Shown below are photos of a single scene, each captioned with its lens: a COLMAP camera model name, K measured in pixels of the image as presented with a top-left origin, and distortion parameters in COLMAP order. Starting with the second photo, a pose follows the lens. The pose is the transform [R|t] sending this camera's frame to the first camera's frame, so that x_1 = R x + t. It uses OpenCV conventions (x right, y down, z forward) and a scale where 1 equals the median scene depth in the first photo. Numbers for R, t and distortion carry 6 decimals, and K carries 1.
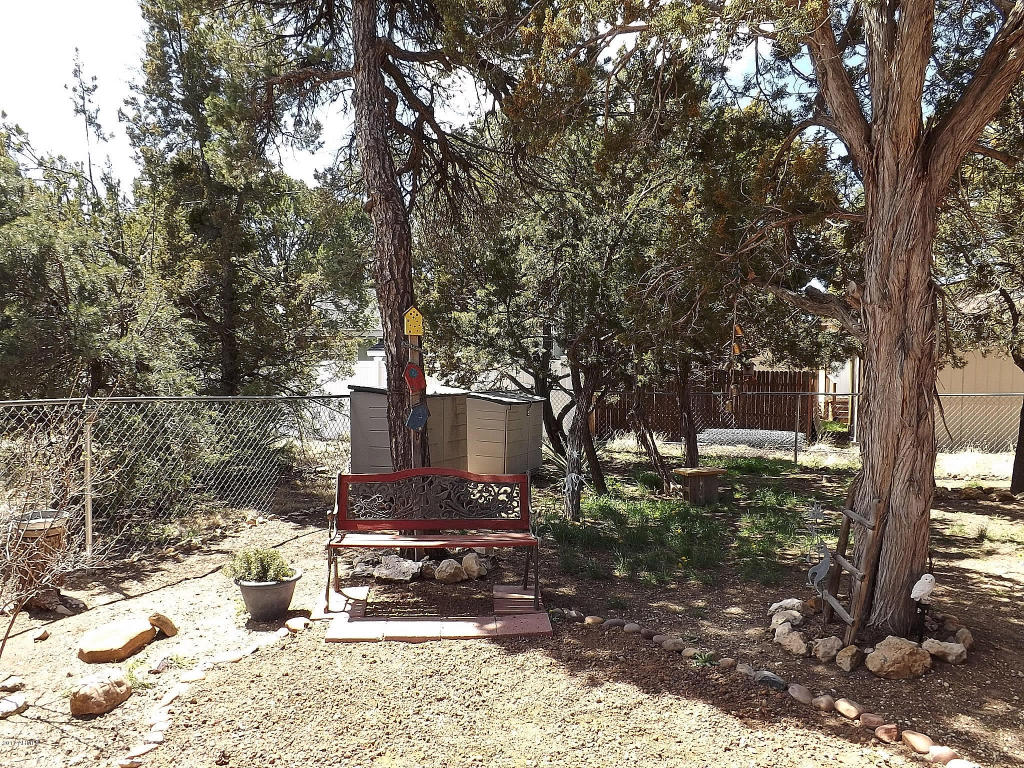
lens RADIAL K [[741.4, 0, 512.0], [0, 741.4, 384.0], [0, 0, 1]] dist [-0.049161, 0.010824]
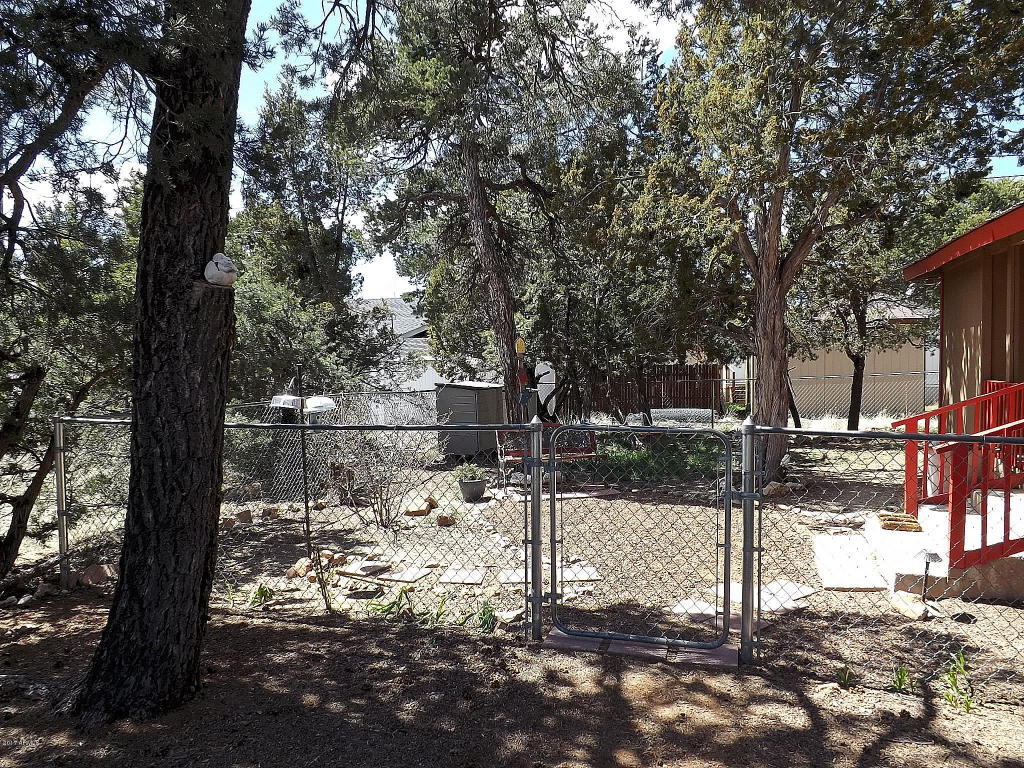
lens RADIAL K [[741.4, 0, 512.0], [0, 741.4, 384.0], [0, 0, 1]] dist [-0.049161, 0.010824]
pose [[0.991372, -0.031514, 0.127237, -0.316106], [0.031047, 0.999502, 0.005657, 0.000287], [-0.127352, -0.001658, 0.991856, -0.653548]]
